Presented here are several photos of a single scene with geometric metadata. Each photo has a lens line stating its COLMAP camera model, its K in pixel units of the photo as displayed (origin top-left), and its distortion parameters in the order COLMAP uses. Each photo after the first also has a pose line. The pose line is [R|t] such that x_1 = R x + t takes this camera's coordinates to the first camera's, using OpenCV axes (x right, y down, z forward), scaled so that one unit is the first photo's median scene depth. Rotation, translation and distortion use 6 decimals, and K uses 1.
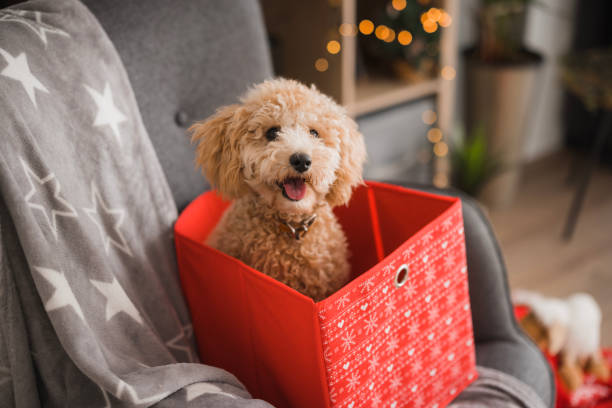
lens RADIAL K [[910.6, 0, 305.9], [0, 910.6, 206.9], [0, 0, 1]] dist [-0.013628, 0.000000]
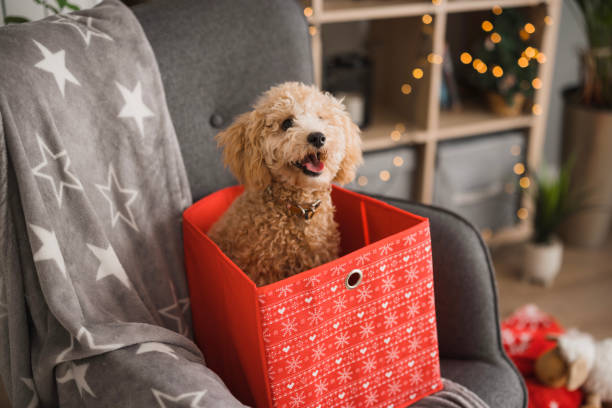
lens RADIAL K [[910.6, 0, 306.5], [0, 910.6, 201.5], [0, 0, 1]] dist [-0.013628, 0.000000]
pose [[0.970921, 0.123463, -0.205107, 0.254327], [-0.128507, 0.991643, -0.011405, 0.001869], [0.201985, 0.037431, 0.978673, -0.101092]]
